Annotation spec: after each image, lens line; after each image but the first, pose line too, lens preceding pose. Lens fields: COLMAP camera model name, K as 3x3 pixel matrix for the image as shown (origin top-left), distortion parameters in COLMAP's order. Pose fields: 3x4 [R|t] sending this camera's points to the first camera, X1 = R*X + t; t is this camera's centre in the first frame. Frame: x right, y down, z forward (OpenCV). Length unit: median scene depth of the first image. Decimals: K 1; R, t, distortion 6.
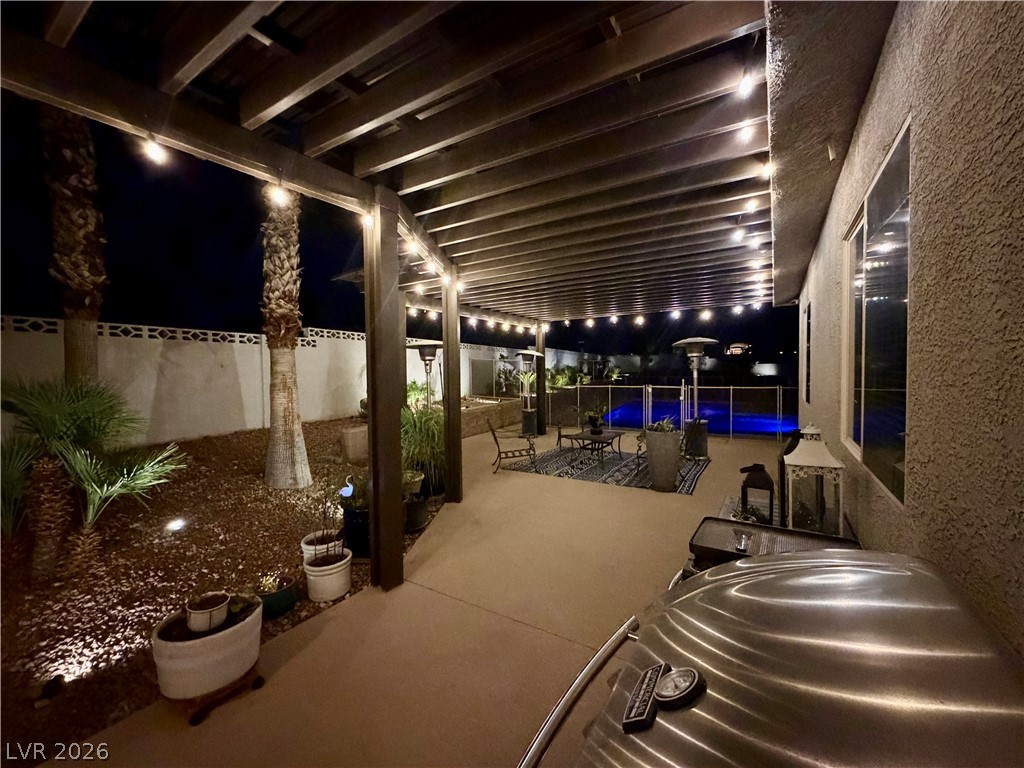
lens RADIAL K [[409.0, 0, 512.0], [0, 409.0, 384.0], [0, 0, 1]] dist [0.015769, 0.000116]
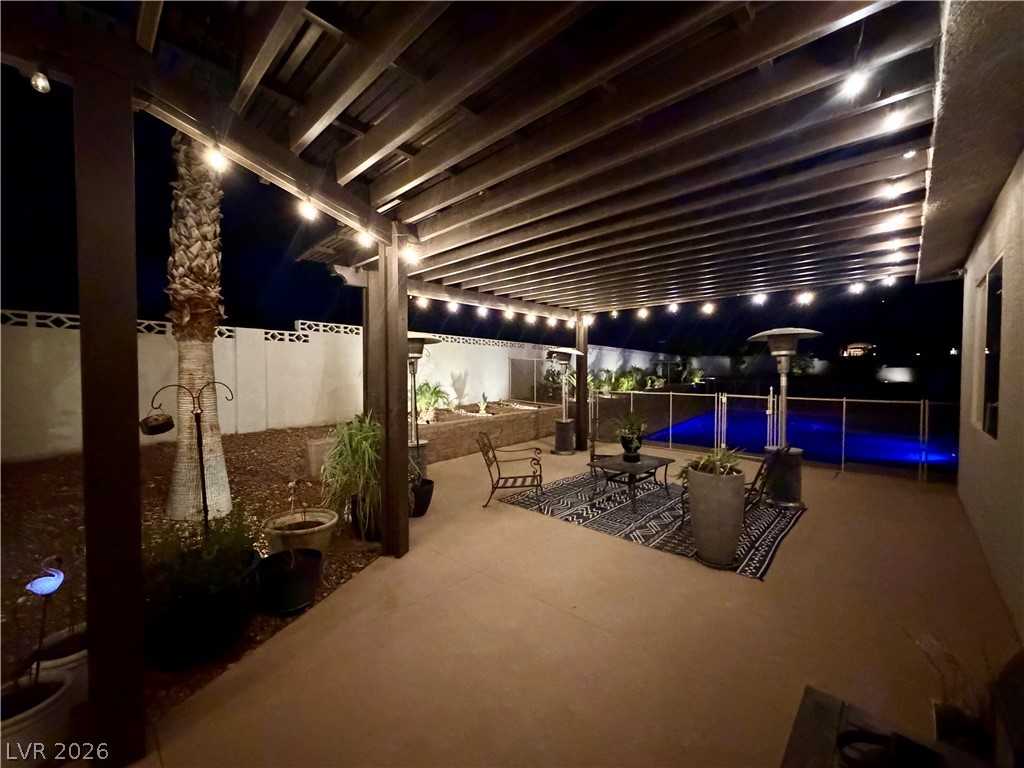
lens RADIAL K [[408.9, 0, 512.0], [0, 408.9, 384.0], [0, 0, 1]] dist [0.005227, 0.000153]
pose [[0.980364, 0.019104, -0.196267, 0.122492], [-0.019518, 0.999809, -0.000178, -0.008865], [0.196226, 0.004005, 0.980550, 0.214804]]
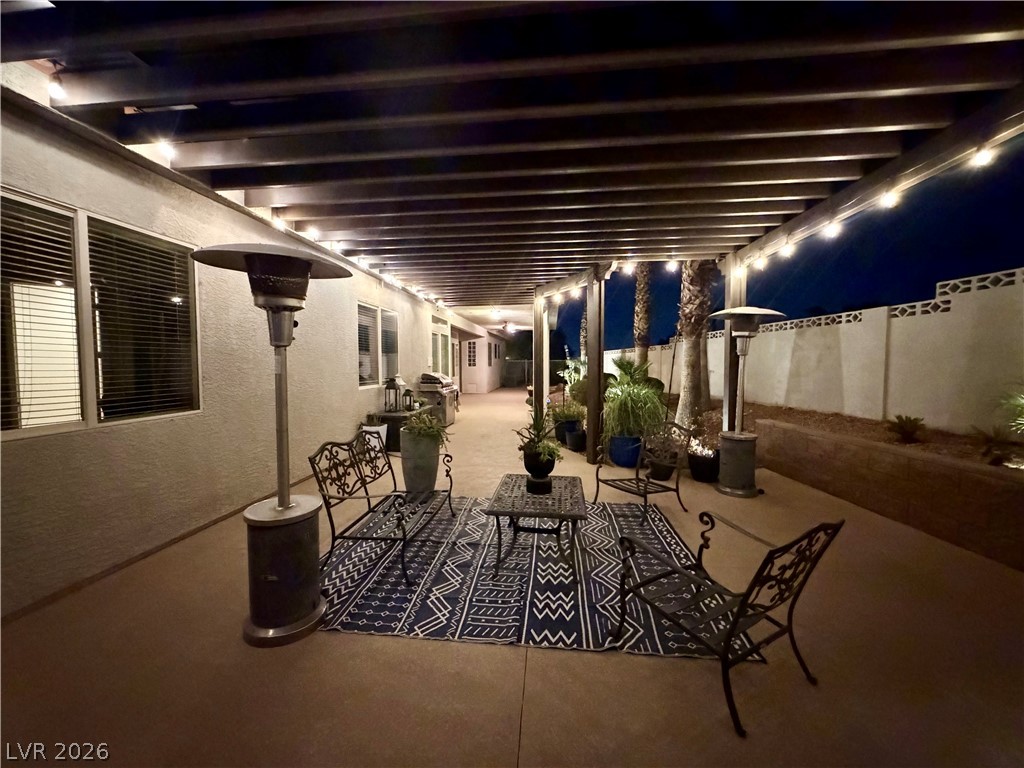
lens RADIAL K [[409.0, 0, 512.0], [0, 409.0, 384.0], [0, 0, 1]] dist [0.015769, 0.000116]
pose [[-0.865550, 0.073147, -0.495453, 0.403056], [0.034550, 0.995641, 0.086634, -0.055582], [0.499630, 0.057868, -0.864304, 1.178296]]
